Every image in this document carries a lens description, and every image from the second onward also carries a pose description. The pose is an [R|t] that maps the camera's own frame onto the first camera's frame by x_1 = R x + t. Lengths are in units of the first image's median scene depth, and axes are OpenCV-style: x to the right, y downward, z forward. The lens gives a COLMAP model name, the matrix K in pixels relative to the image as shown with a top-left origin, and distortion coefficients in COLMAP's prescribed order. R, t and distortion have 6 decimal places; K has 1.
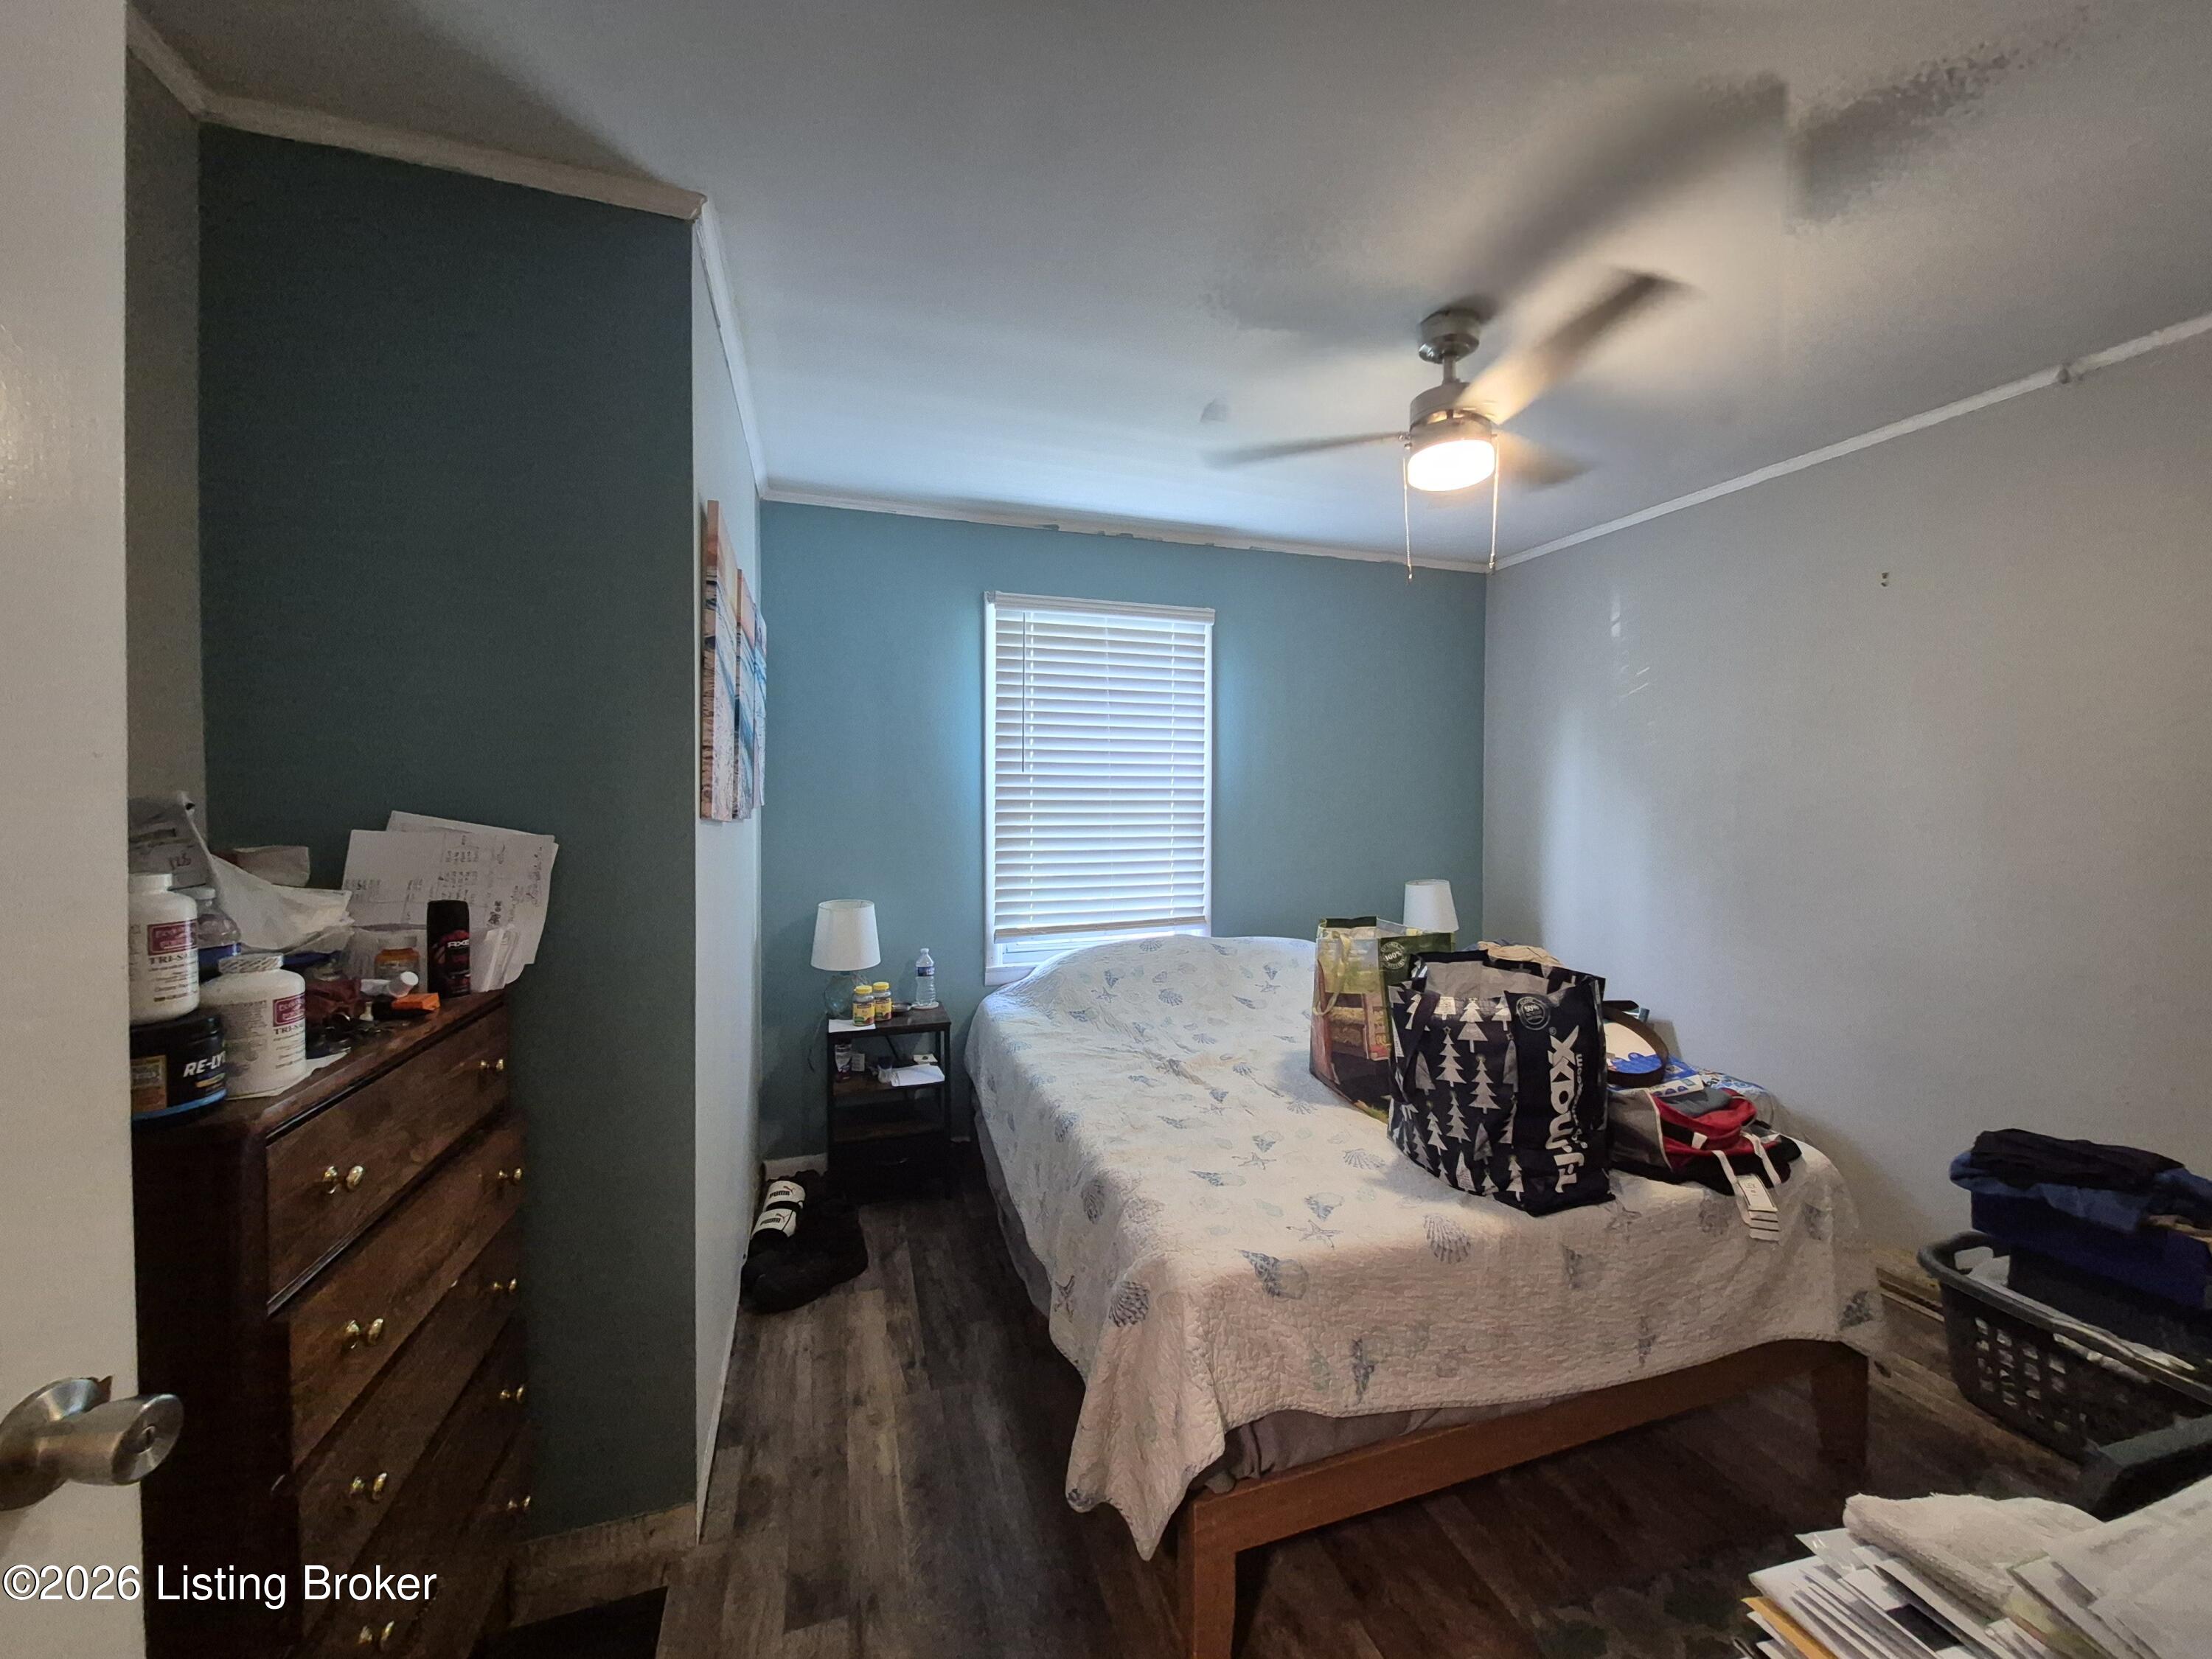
lens RADIAL K [[874.3, 0, 1111.5], [0, 874.3, 819.4], [0, 0, 1]] dist [0.002407, 0.000545]
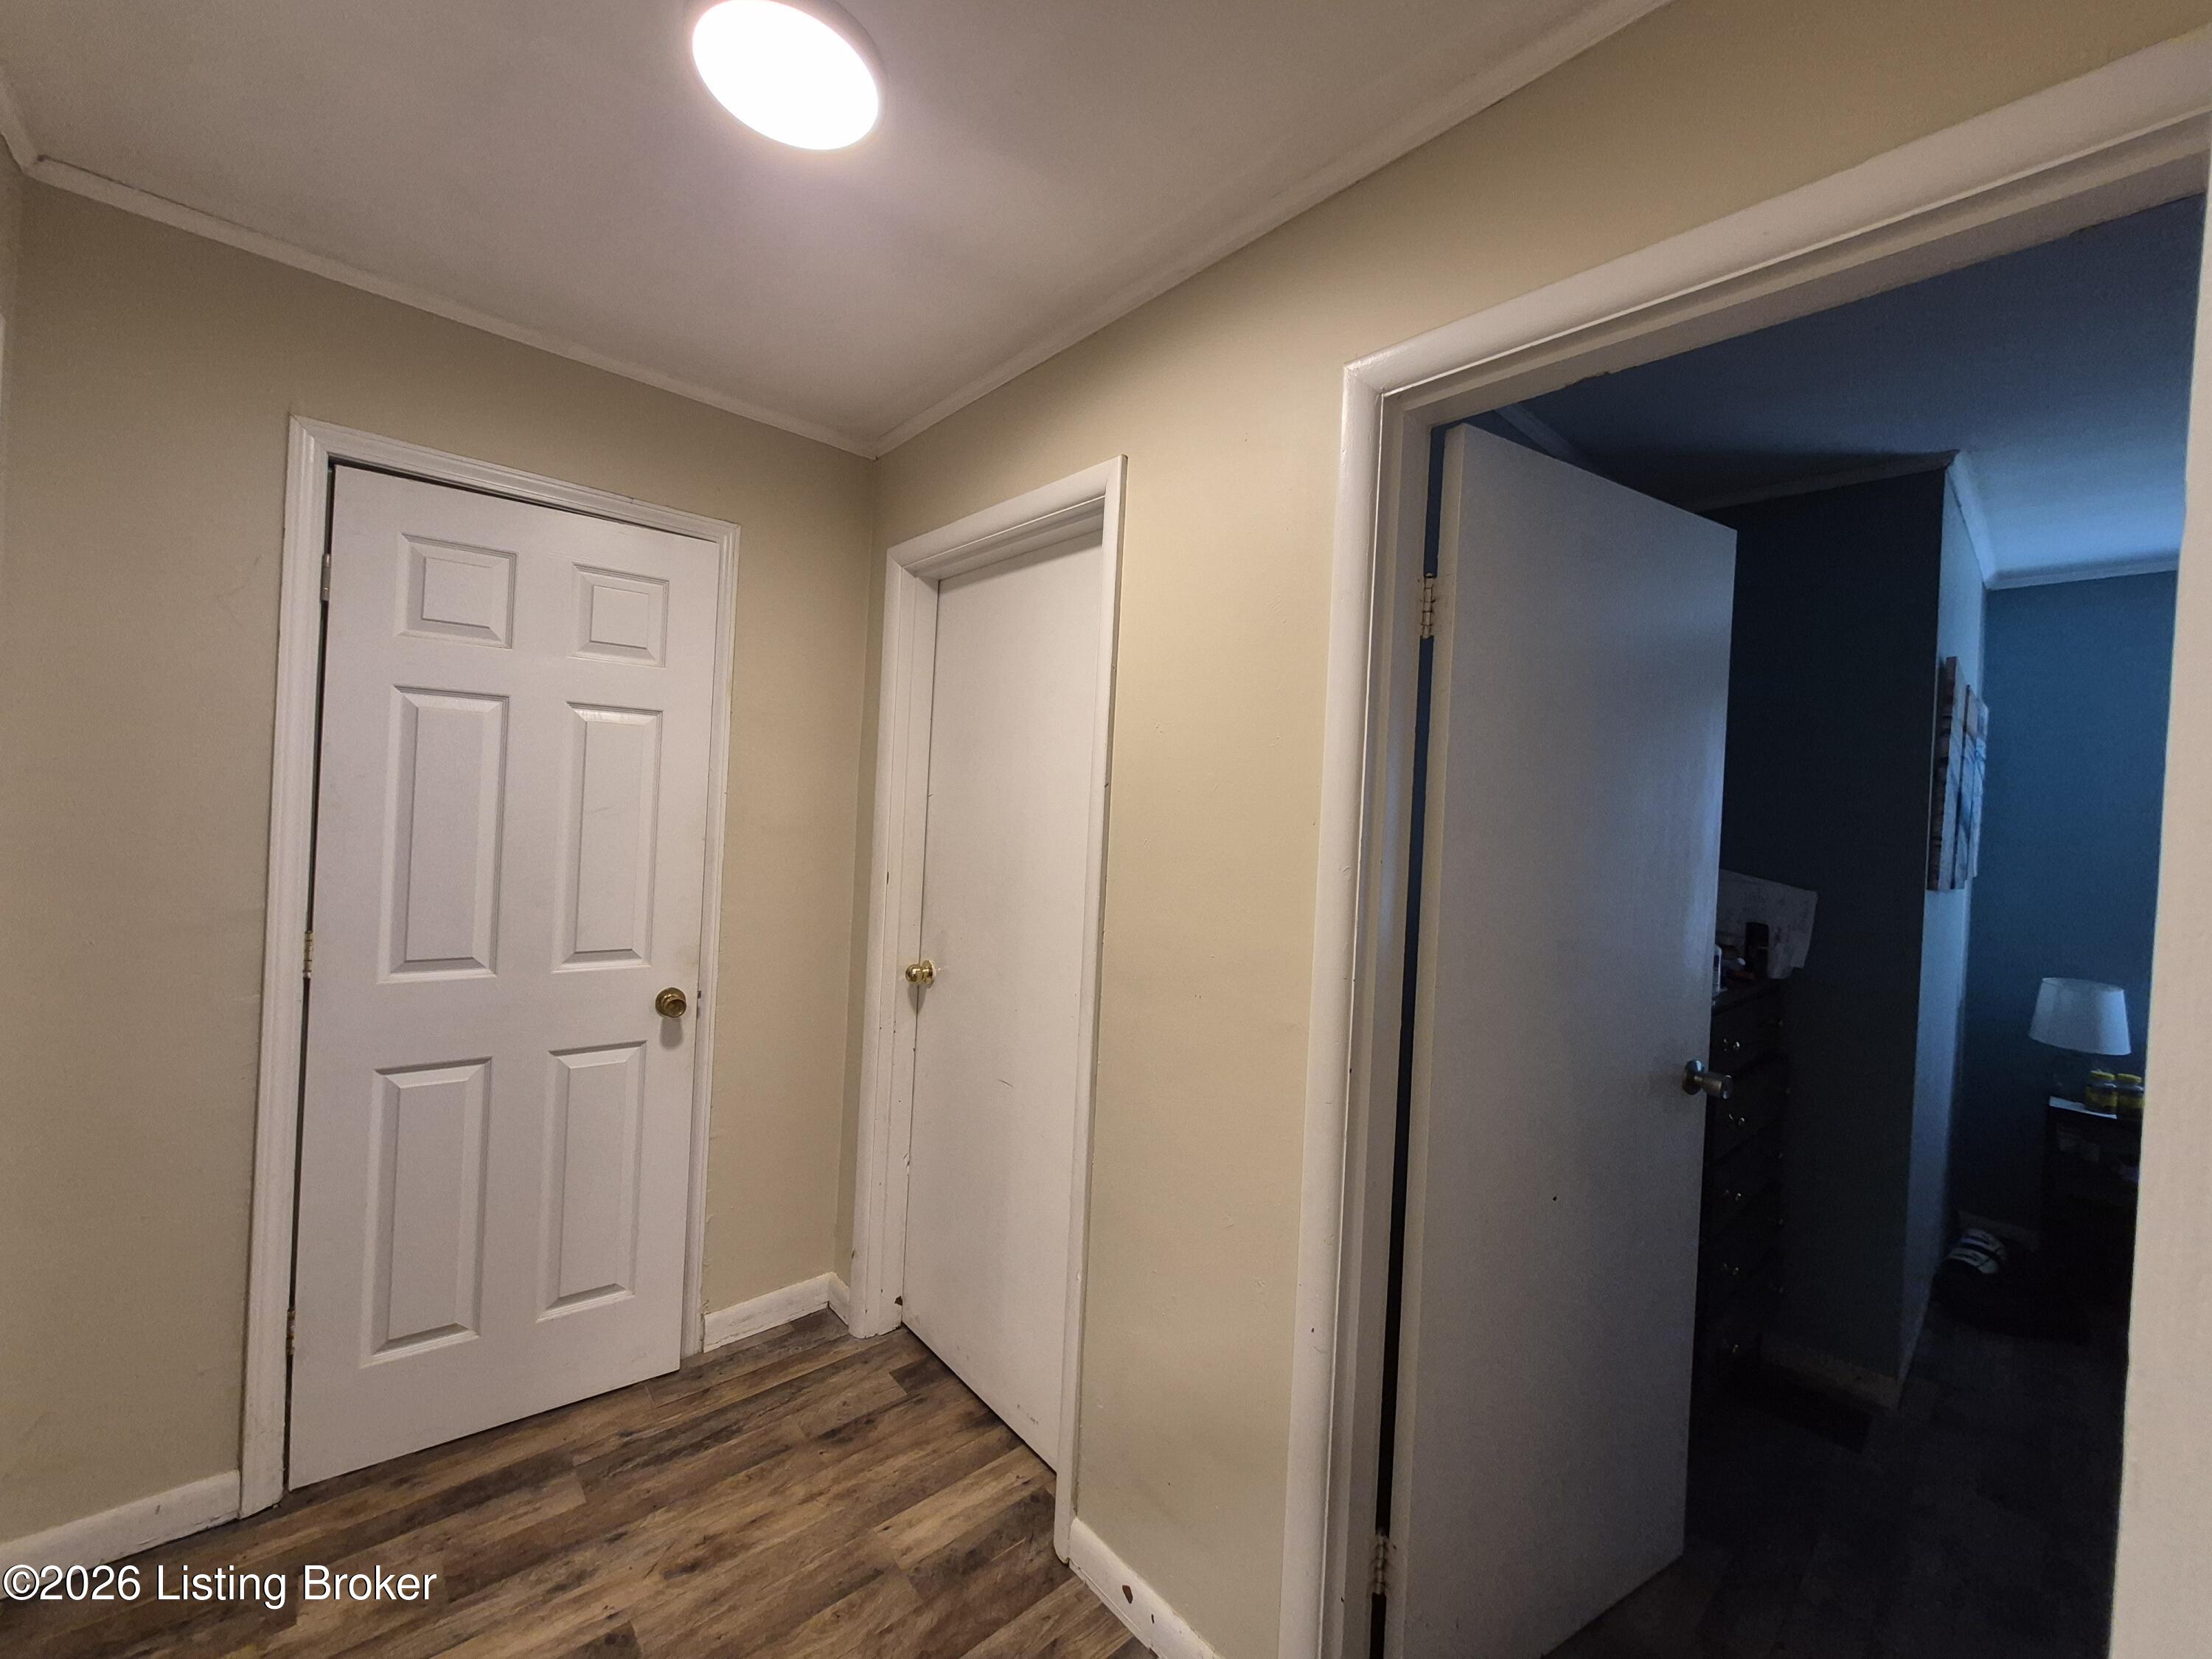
lens RADIAL K [[874.3, 0, 1102.6], [0, 874.3, 825.0], [0, 0, 1]] dist [0.002407, 0.000545]
pose [[0.411433, 0.020333, -0.911213, 0.173384], [-0.061155, 0.998114, -0.005341, -0.009225], [0.909386, 0.057923, 0.411900, -0.518833]]
